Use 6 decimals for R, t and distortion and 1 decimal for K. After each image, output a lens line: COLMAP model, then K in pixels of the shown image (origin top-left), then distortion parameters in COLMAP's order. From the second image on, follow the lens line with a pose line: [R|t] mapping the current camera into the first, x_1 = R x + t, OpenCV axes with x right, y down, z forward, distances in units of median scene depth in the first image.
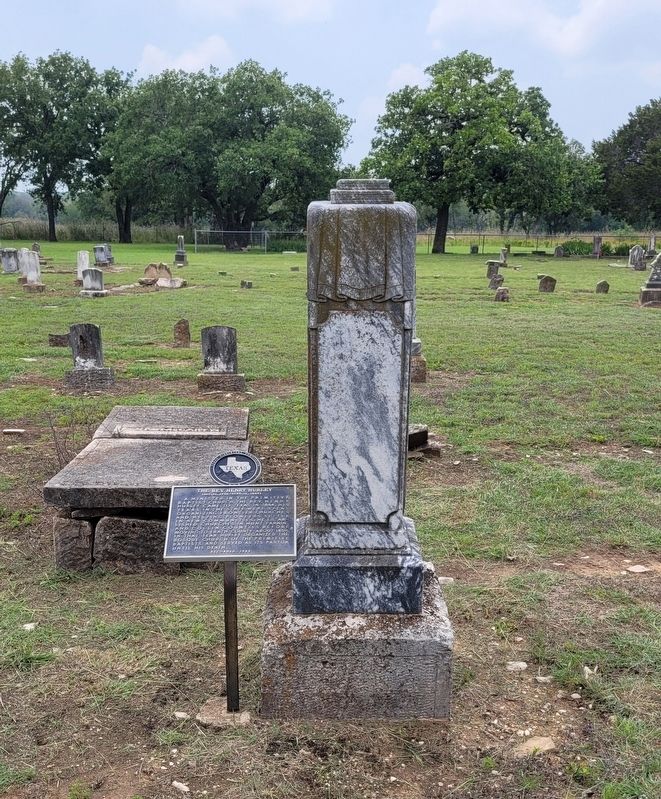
lens RADIAL K [[495.2, 0, 333.4], [0, 495.2, 404.9], [0, 0, 1]] dist [0.007449, 0.002066]
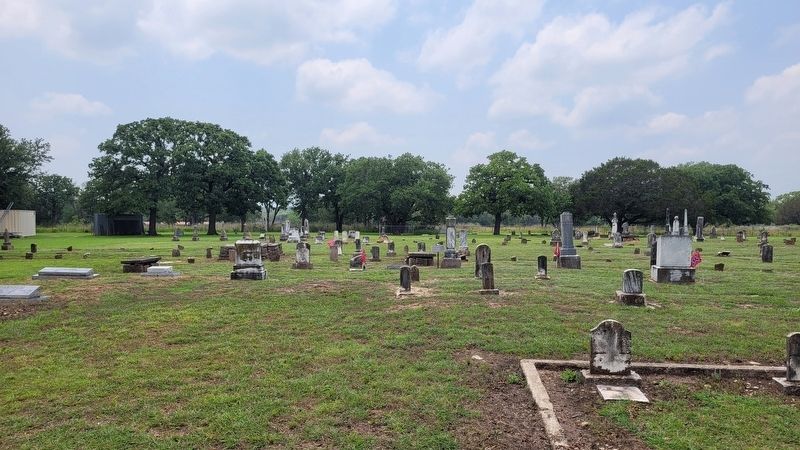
lens RADIAL K [[600.8, 0, 398.4], [0, 600.8, 225.9], [0, 0, 1]] dist [0.004669, 0.000148]
pose [[0.997336, -0.007212, -0.072583, -0.017331], [-0.018126, 0.939381, -0.342396, 0.546689], [0.070652, 0.342800, 0.936748, -1.449469]]
